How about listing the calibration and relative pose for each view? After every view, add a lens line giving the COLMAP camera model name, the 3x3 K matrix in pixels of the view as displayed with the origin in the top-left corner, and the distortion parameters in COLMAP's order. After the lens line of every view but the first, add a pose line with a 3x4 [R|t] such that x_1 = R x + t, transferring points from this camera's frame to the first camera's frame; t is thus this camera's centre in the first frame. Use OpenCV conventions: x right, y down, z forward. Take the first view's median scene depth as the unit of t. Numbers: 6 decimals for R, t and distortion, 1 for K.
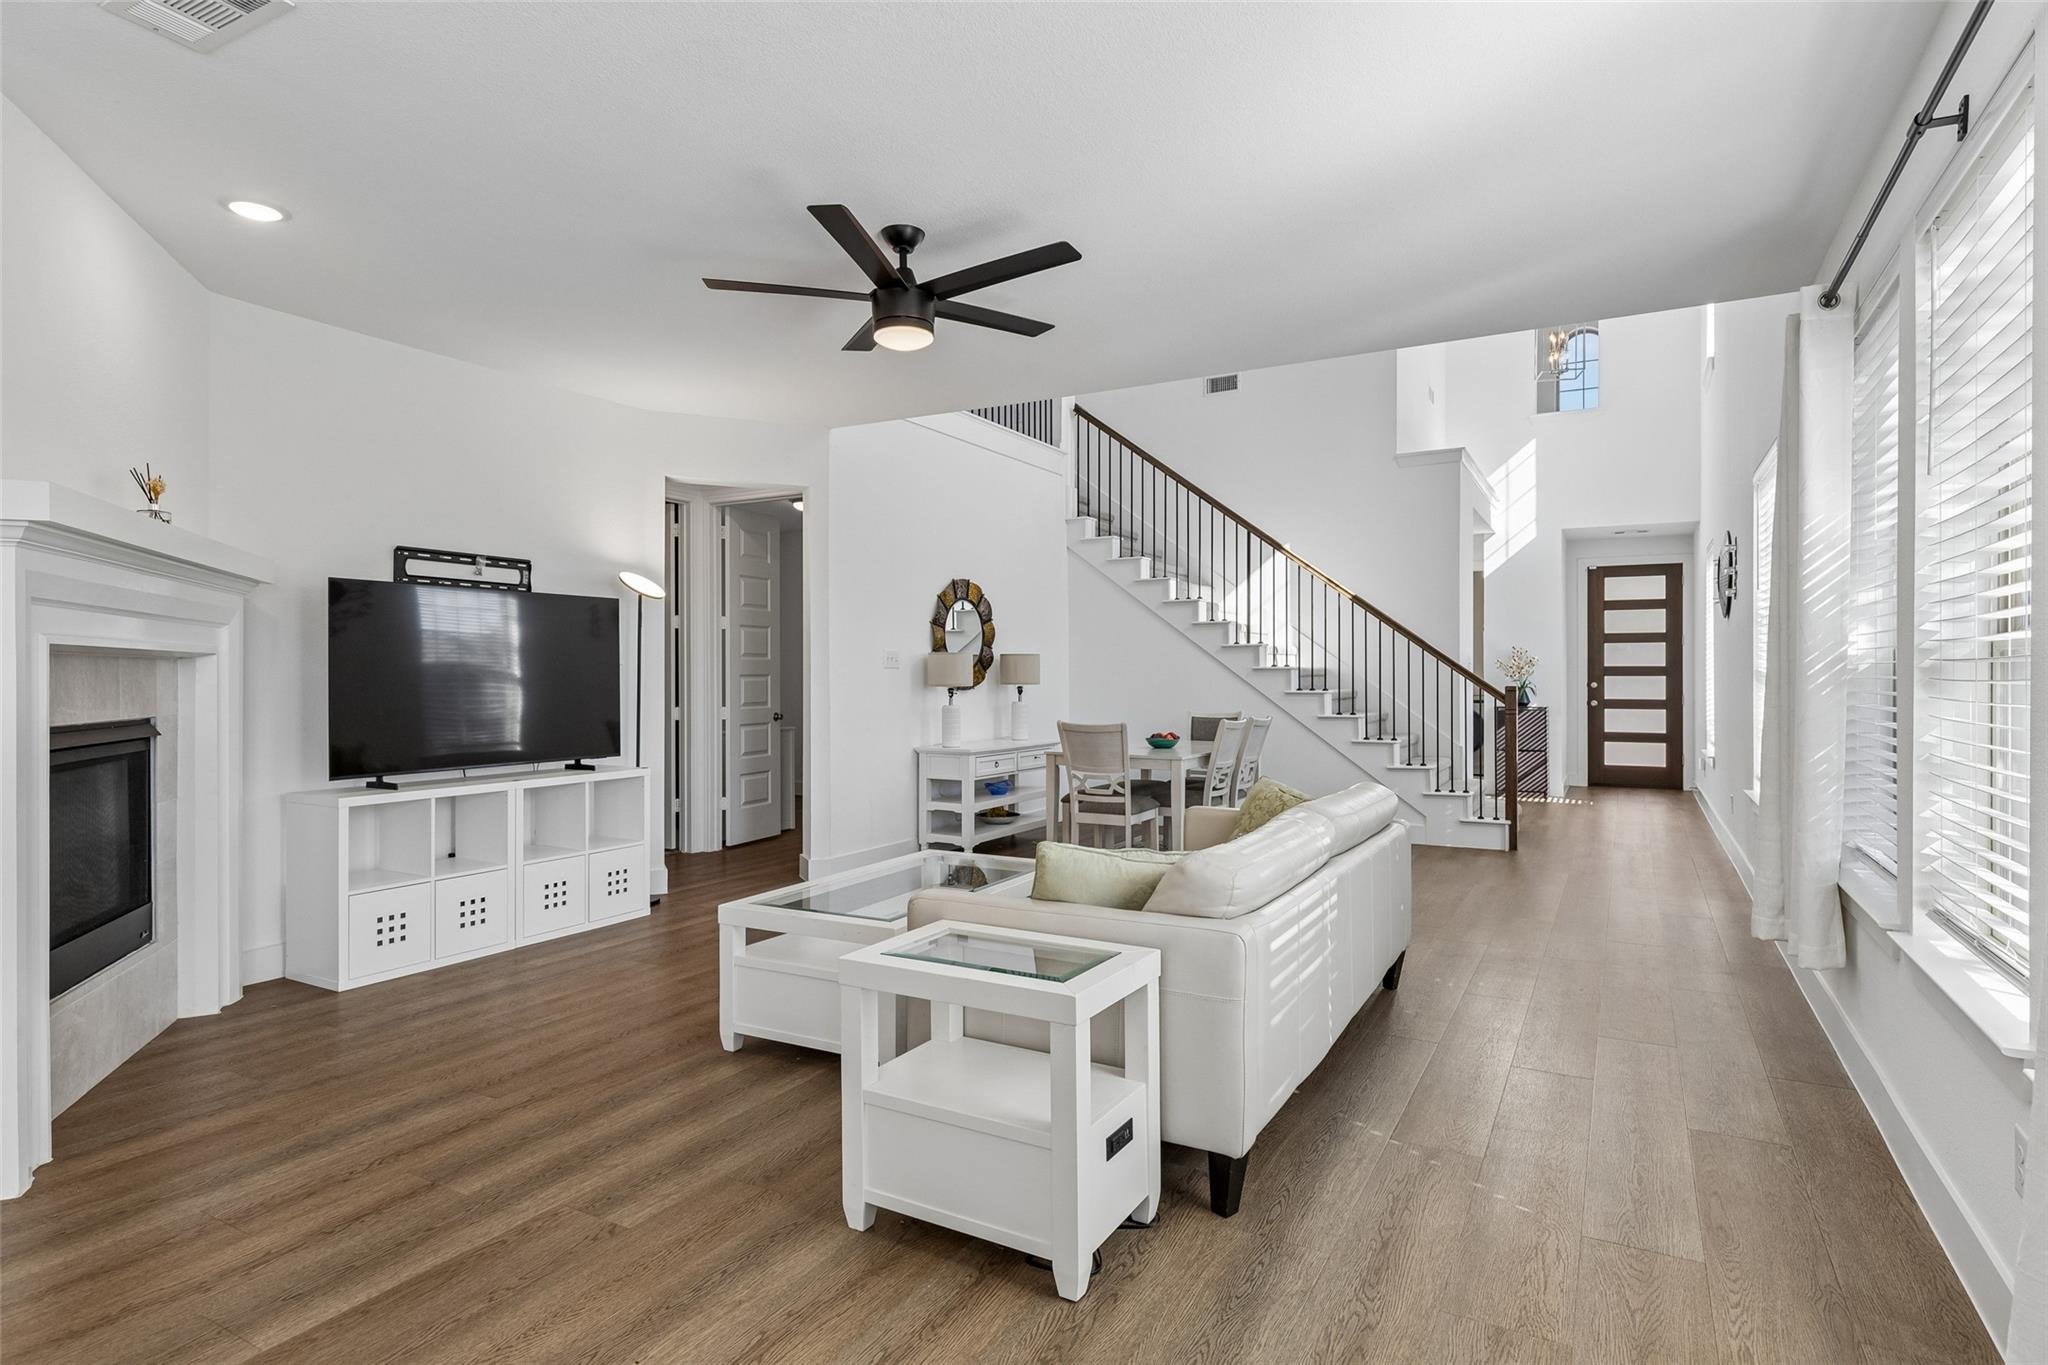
lens RADIAL K [[1087.4, 0, 1027.7], [0, 1087.4, 679.2], [0, 0, 1]] dist [-0.002361, -0.000079]
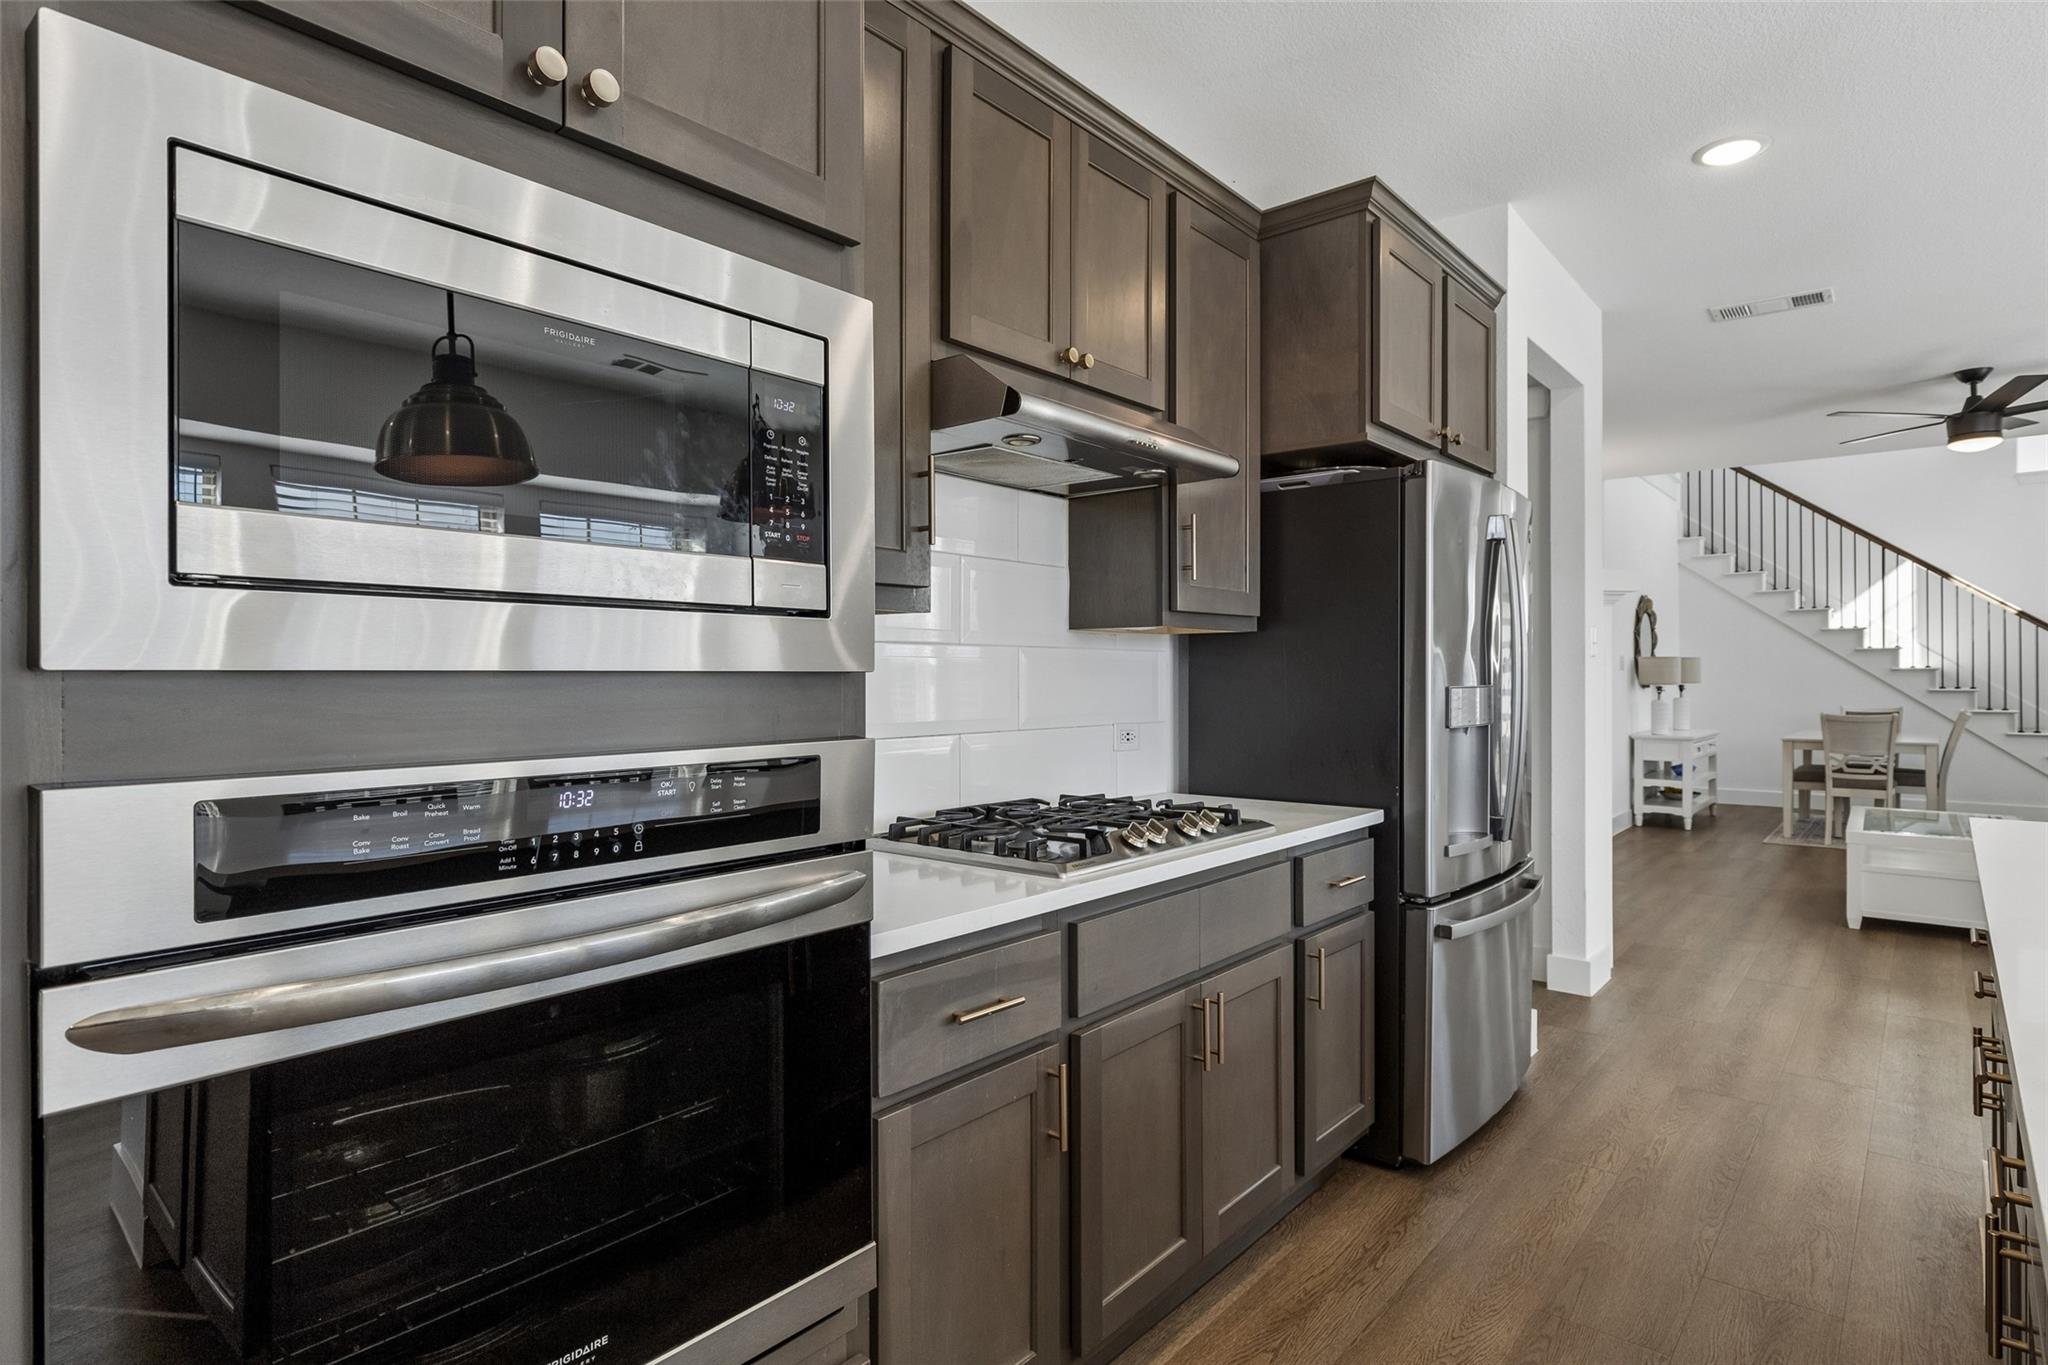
lens RADIAL K [[1093.8, 0, 1018.7], [0, 1093.8, 679.9], [0, 0, 1]] dist [0.007735, 0.001169]
pose [[0.979568, -0.000612, -0.201112, -0.524664], [0.000431, 0.999999, -0.000946, 0.001697], [0.201112, 0.000840, 0.979568, -0.342743]]
